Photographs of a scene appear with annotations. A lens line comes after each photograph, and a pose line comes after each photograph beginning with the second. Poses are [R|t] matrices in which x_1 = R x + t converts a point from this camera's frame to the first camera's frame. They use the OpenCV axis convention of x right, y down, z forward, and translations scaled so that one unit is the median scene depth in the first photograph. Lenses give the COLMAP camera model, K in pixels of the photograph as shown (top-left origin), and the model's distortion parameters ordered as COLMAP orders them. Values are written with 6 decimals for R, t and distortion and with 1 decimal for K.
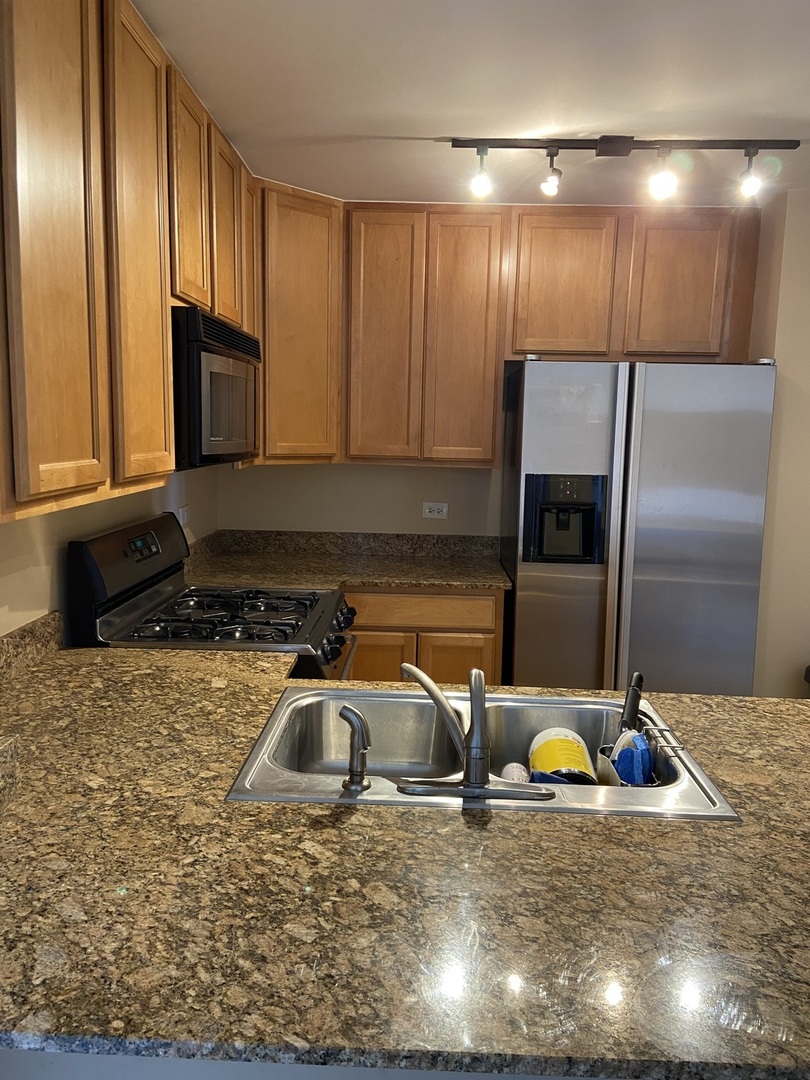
lens RADIAL K [[830.7, 0, 399.3], [0, 830.7, 539.9], [0, 0, 1]] dist [0.069740, -0.010146]
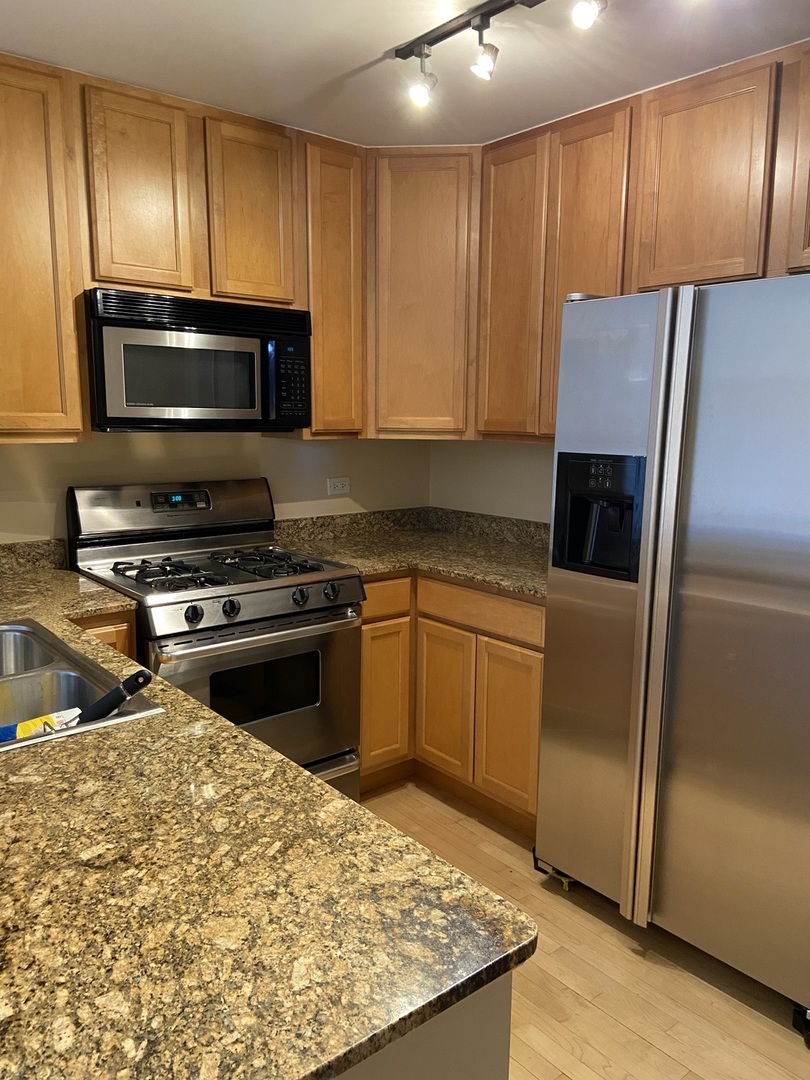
lens RADIAL K [[830.7, 0, 398.2], [0, 830.7, 537.9], [0, 0, 1]] dist [0.069740, -0.010146]
pose [[0.651786, 0.101286, -0.751609, 0.639896], [-0.100851, 0.993816, 0.046469, -0.021334], [0.751667, 0.045512, 0.657970, 0.386783]]
